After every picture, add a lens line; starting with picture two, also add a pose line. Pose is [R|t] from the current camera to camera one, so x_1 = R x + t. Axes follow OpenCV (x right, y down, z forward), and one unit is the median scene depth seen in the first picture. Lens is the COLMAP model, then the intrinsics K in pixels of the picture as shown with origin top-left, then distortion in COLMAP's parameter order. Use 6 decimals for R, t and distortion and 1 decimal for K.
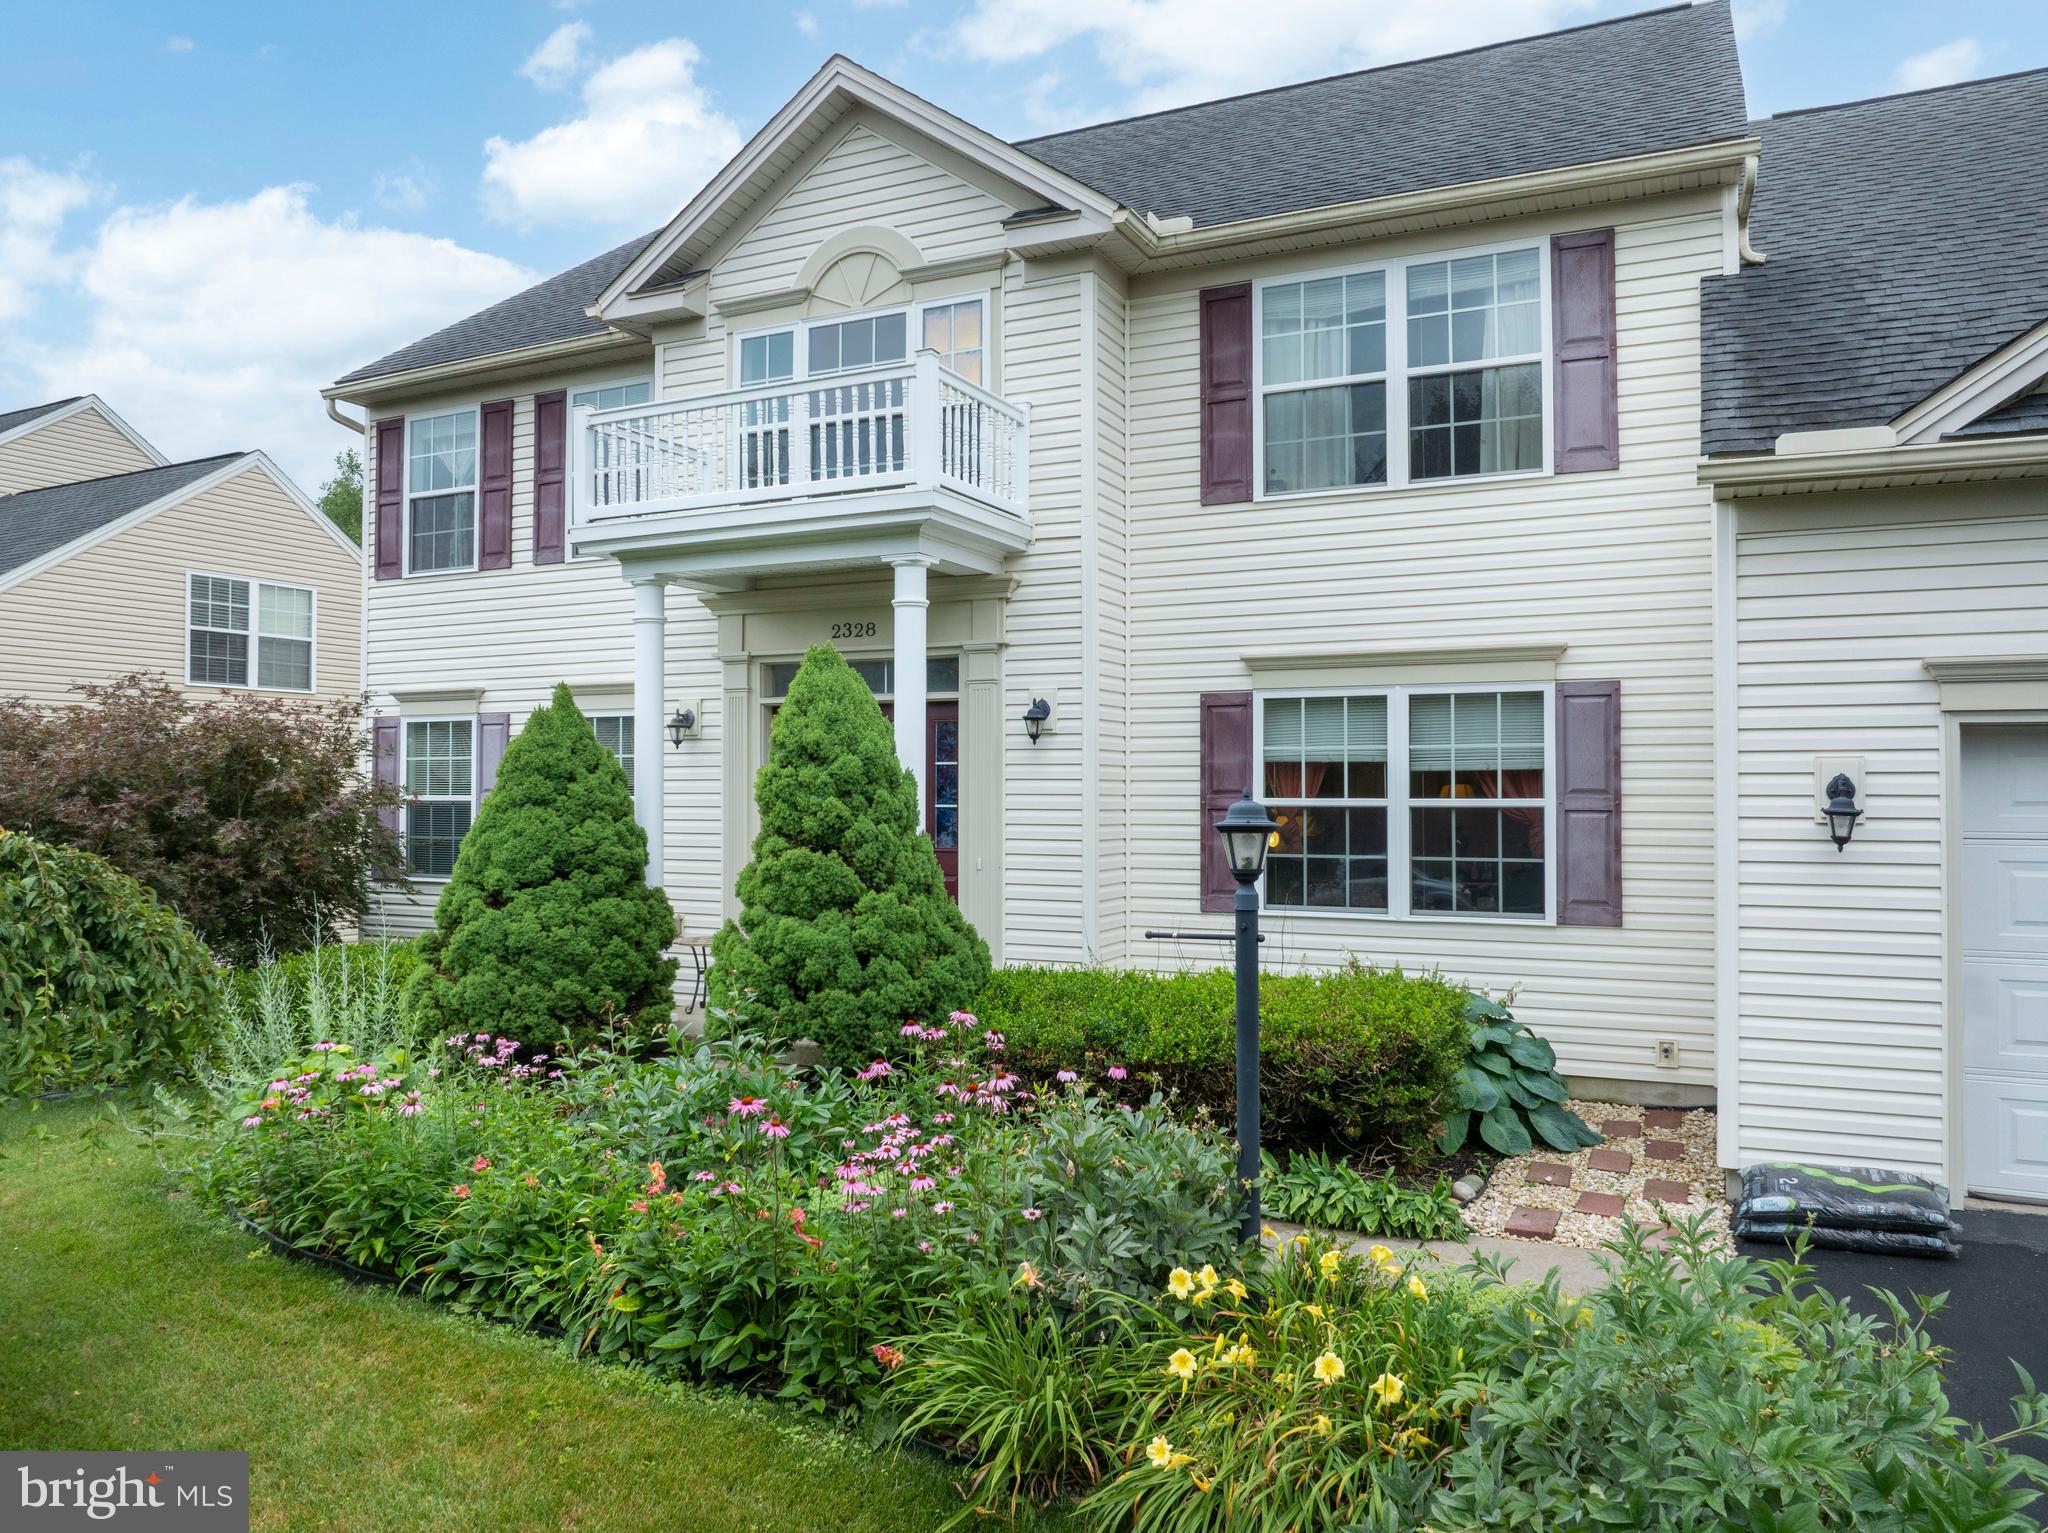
lens RADIAL K [[1431.7, 0, 1024.0], [0, 1431.7, 766.5], [0, 0, 1]] dist [-0.026065, -0.002611]
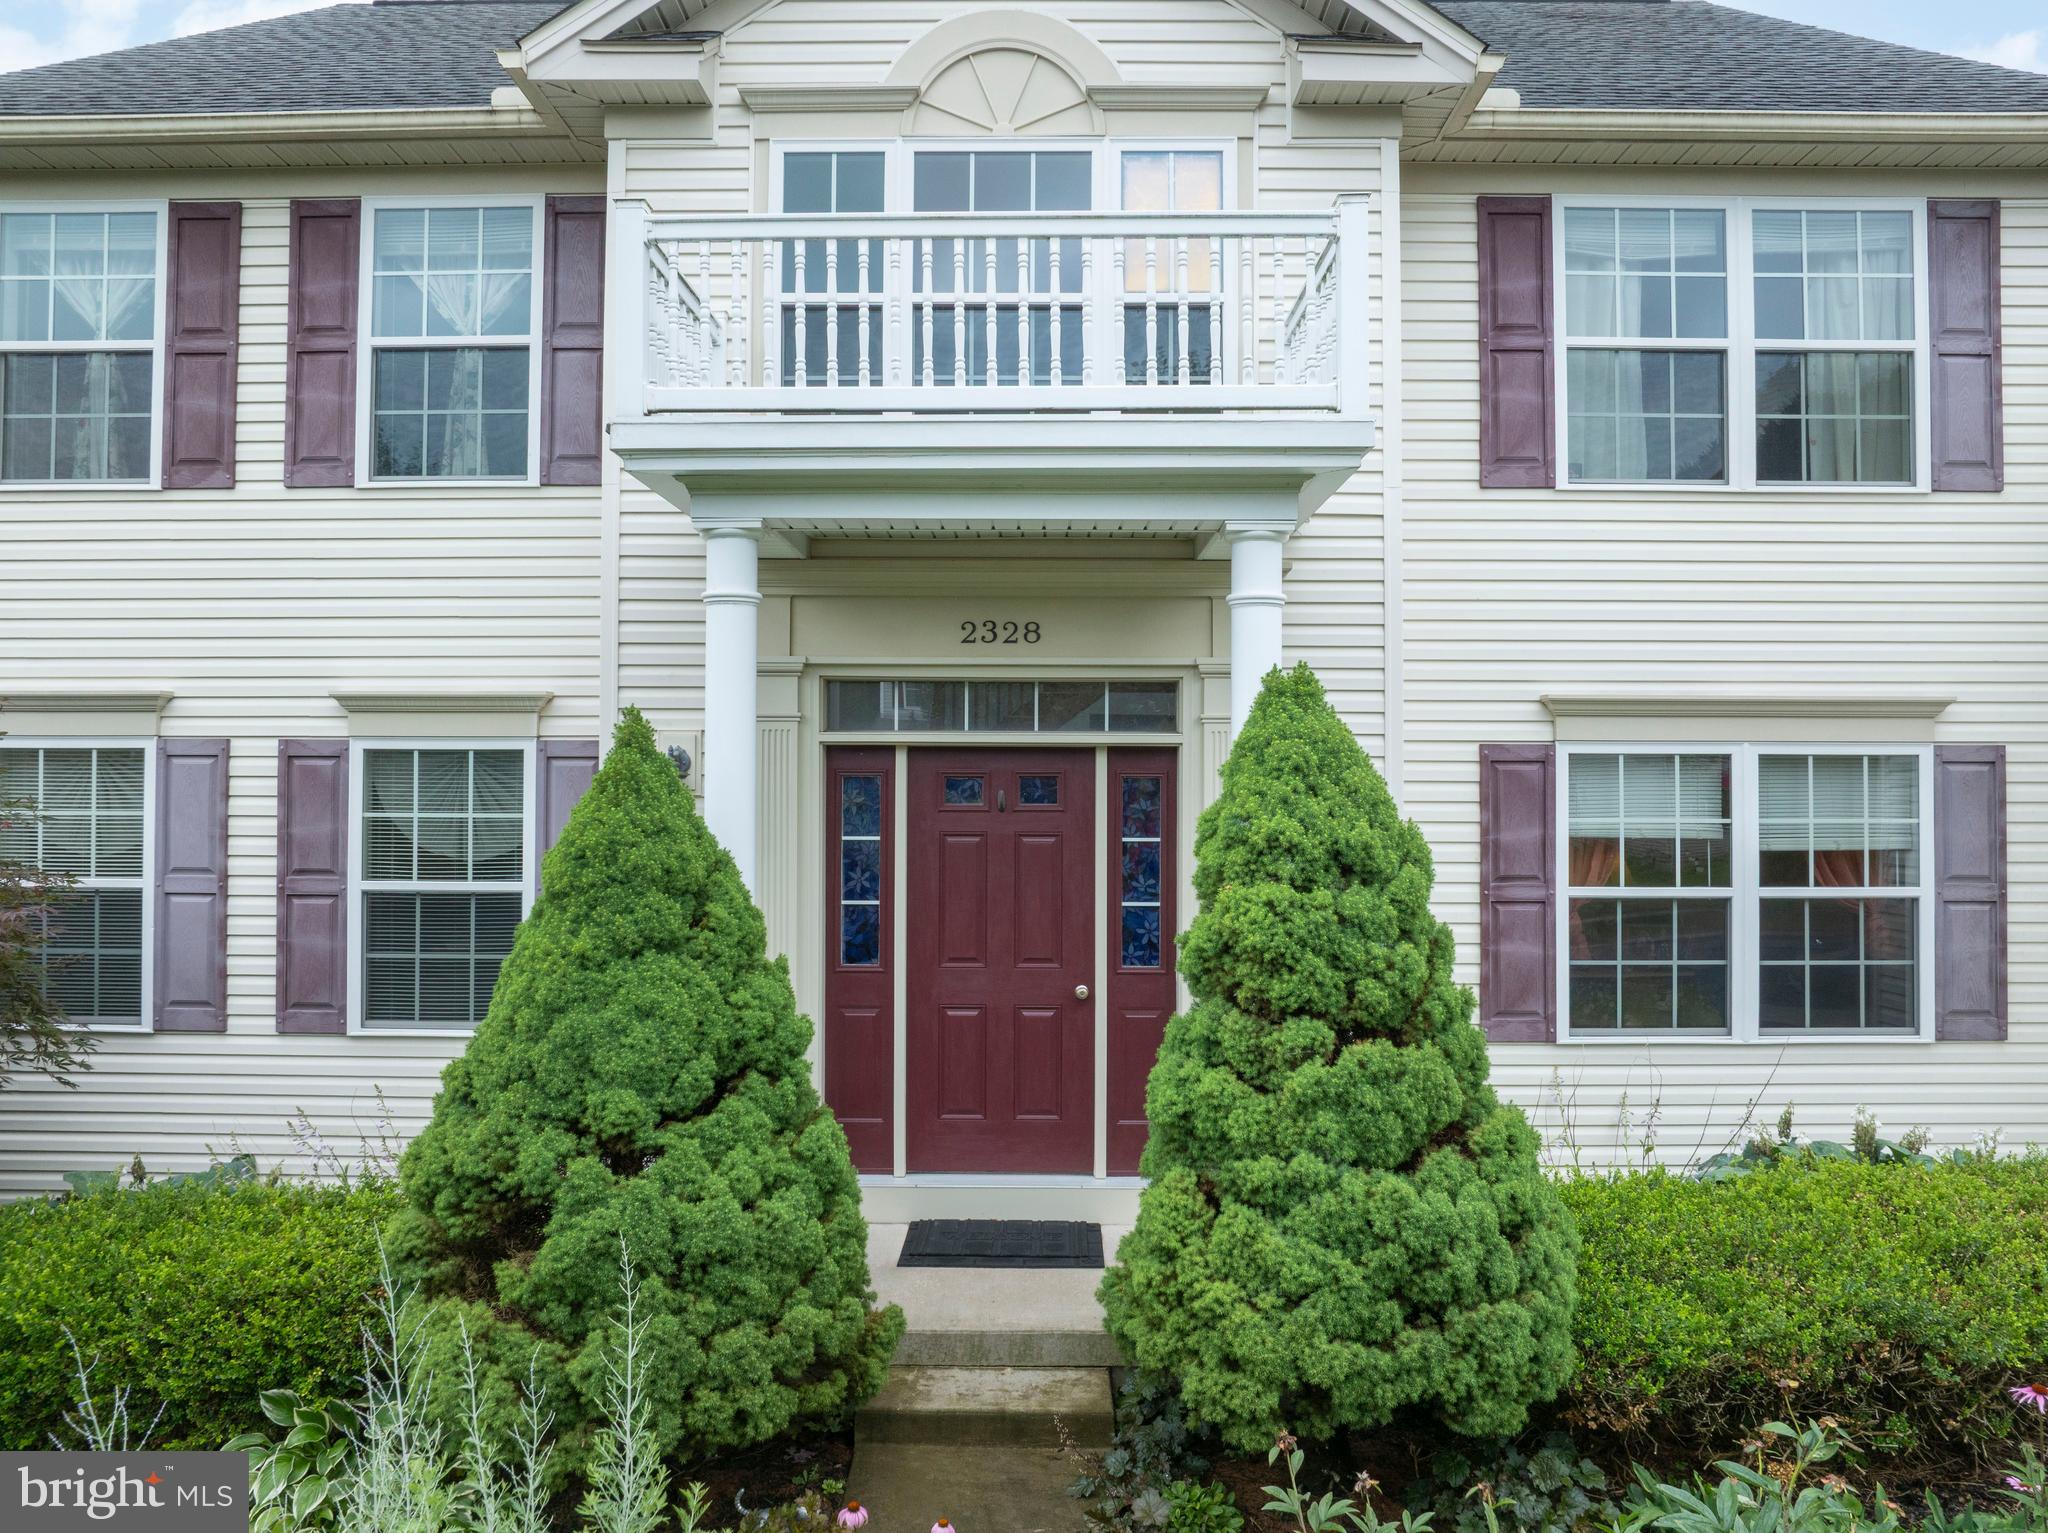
lens RADIAL K [[1439.9, 0, 1024.0], [0, 1439.9, 766.5], [0, 0, 1]] dist [-0.048314, 0.020636]
pose [[0.907685, 0.010122, 0.419530, -0.424060], [-0.010201, 0.999946, -0.002054, -0.038024], [-0.419528, -0.002415, 0.907739, 0.462369]]
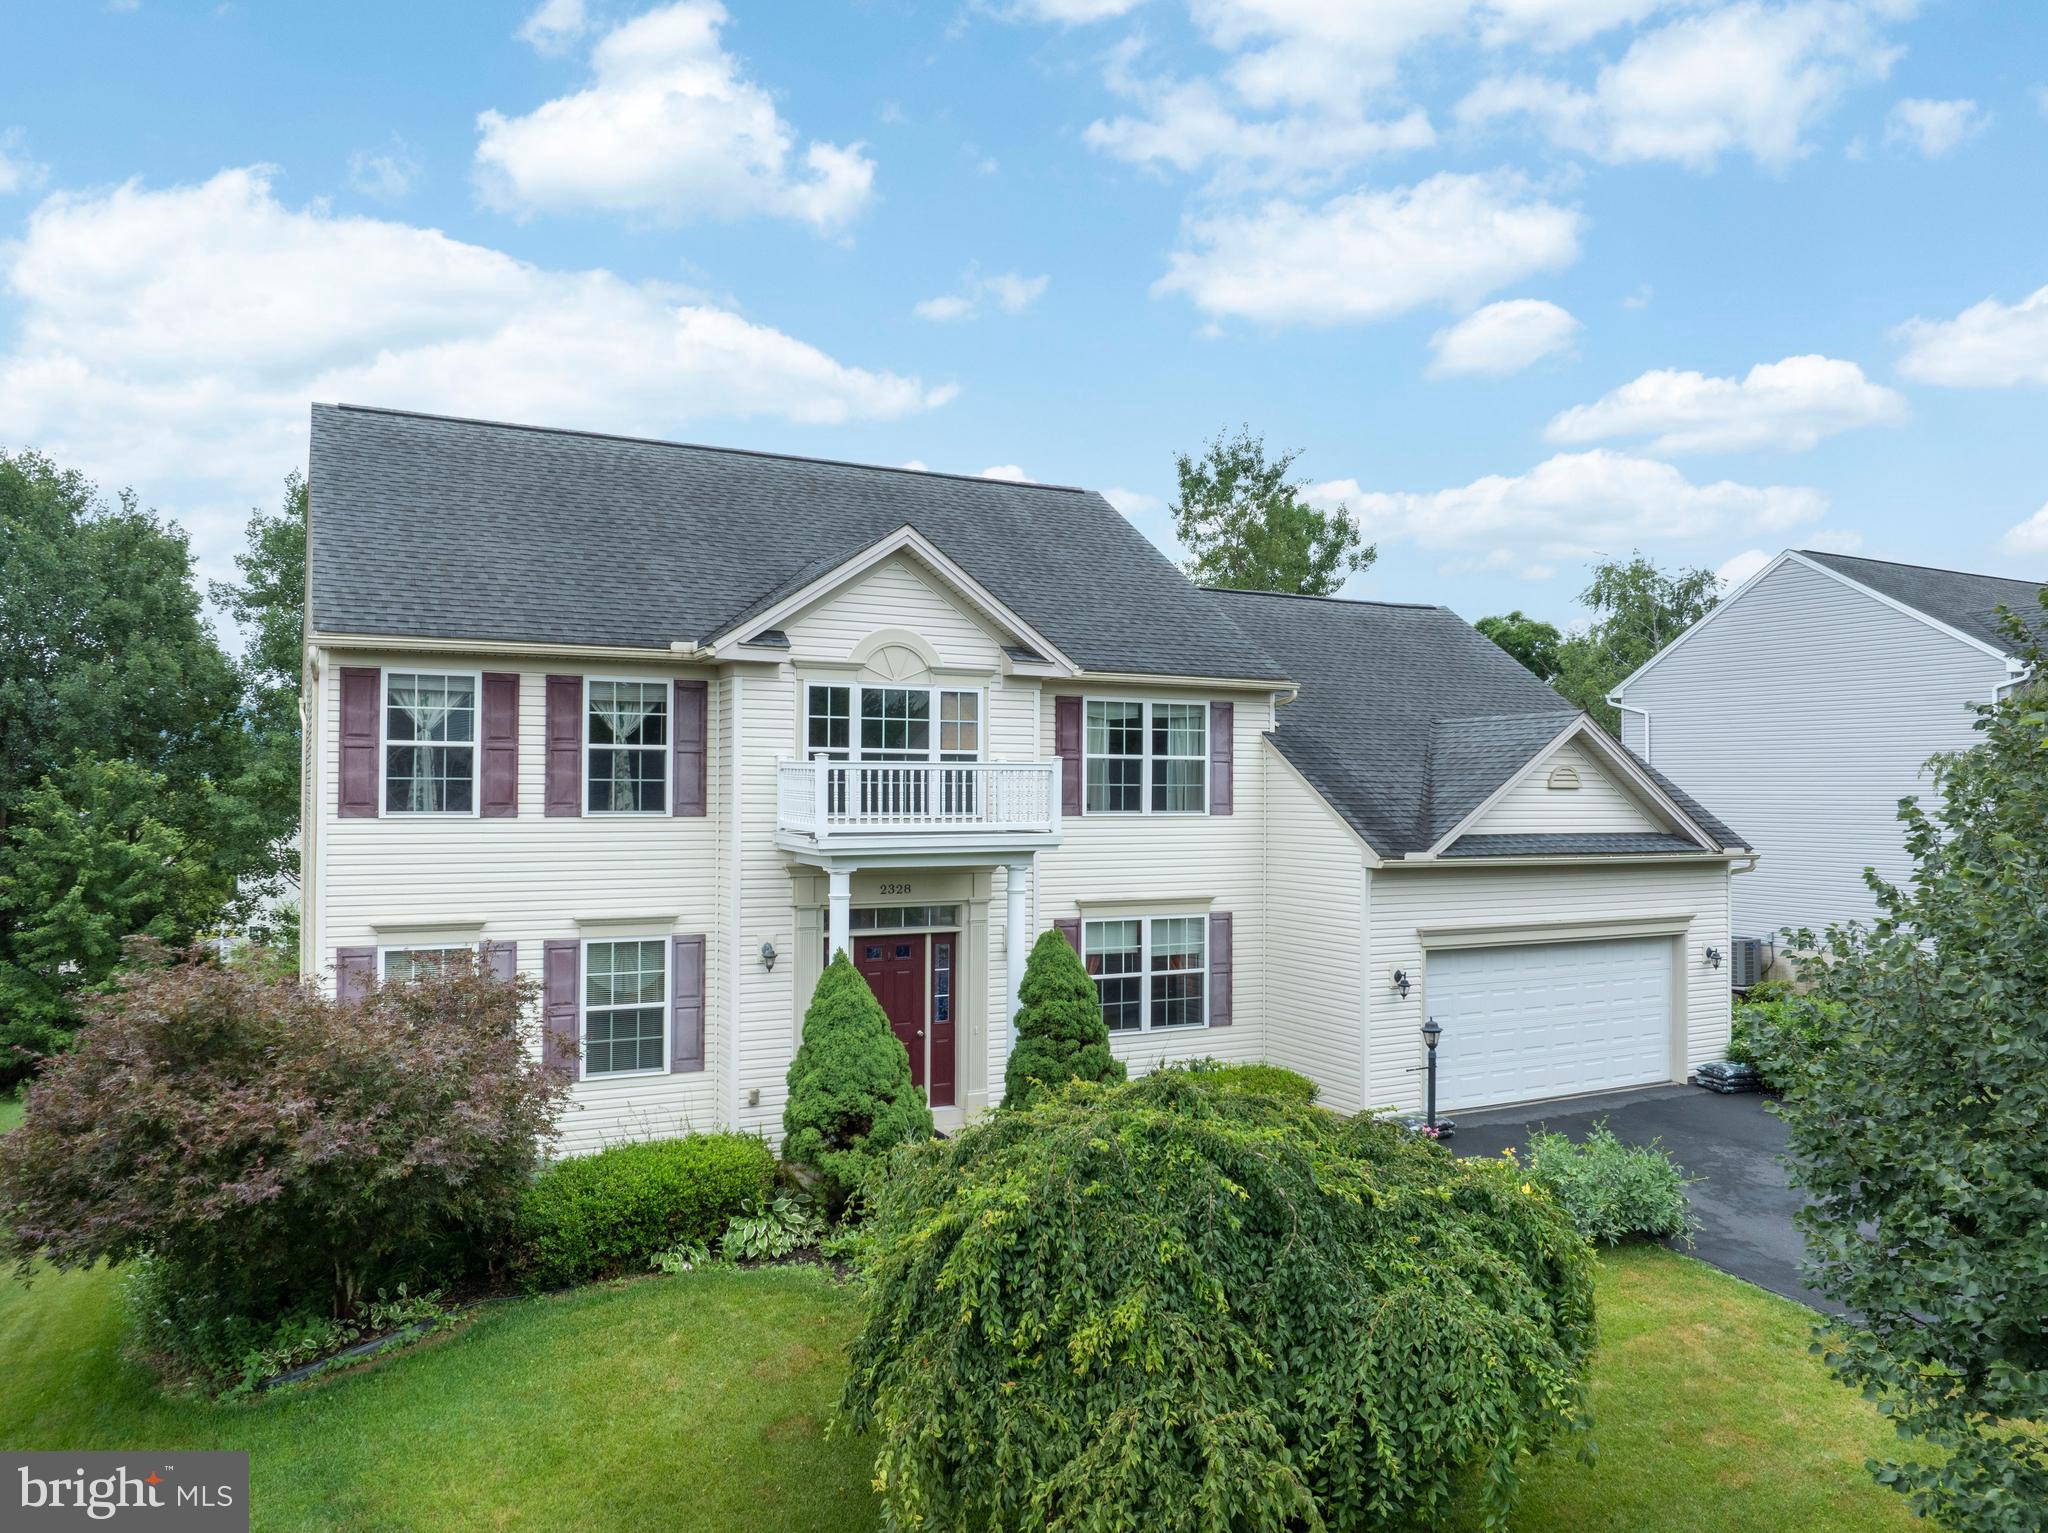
lens RADIAL K [[1435.7, 0, 1018.4], [0, 1435.7, 758.0], [0, 0, 1]] dist [-0.006923, -0.001033]
pose [[0.604835, 0.020956, 0.796075, -1.448981], [-0.017750, 0.999760, -0.012832, -0.247599], [-0.796153, -0.006369, 0.605062, -0.065029]]
